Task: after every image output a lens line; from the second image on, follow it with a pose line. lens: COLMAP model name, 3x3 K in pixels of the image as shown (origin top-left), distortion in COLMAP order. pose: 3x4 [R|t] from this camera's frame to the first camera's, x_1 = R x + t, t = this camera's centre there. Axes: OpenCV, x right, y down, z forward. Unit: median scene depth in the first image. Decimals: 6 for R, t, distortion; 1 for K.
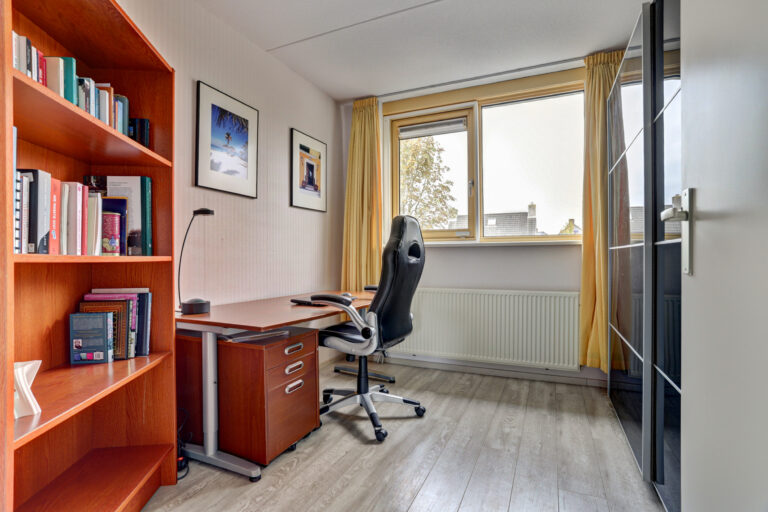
lens RADIAL K [[385.8, 0, 384.0], [0, 385.8, 256.0], [0, 0, 1]] dist [0.000143, 0.000649]
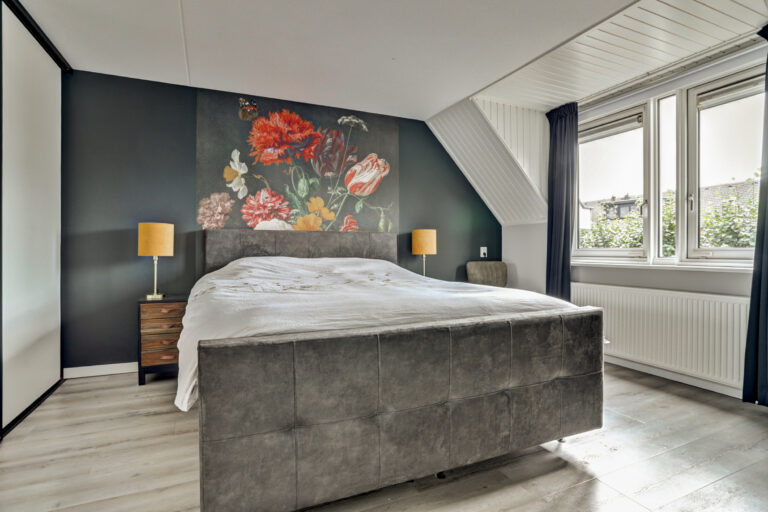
lens RADIAL K [[385.8, 0, 384.0], [0, 385.8, 256.0], [0, 0, 1]] dist [0.000143, 0.000649]
pose [[0.744900, 0.003281, -0.667168, 0.378601], [-0.001064, 0.999992, 0.003730, -0.003757], [0.667175, -0.002069, 0.744898, -0.162140]]
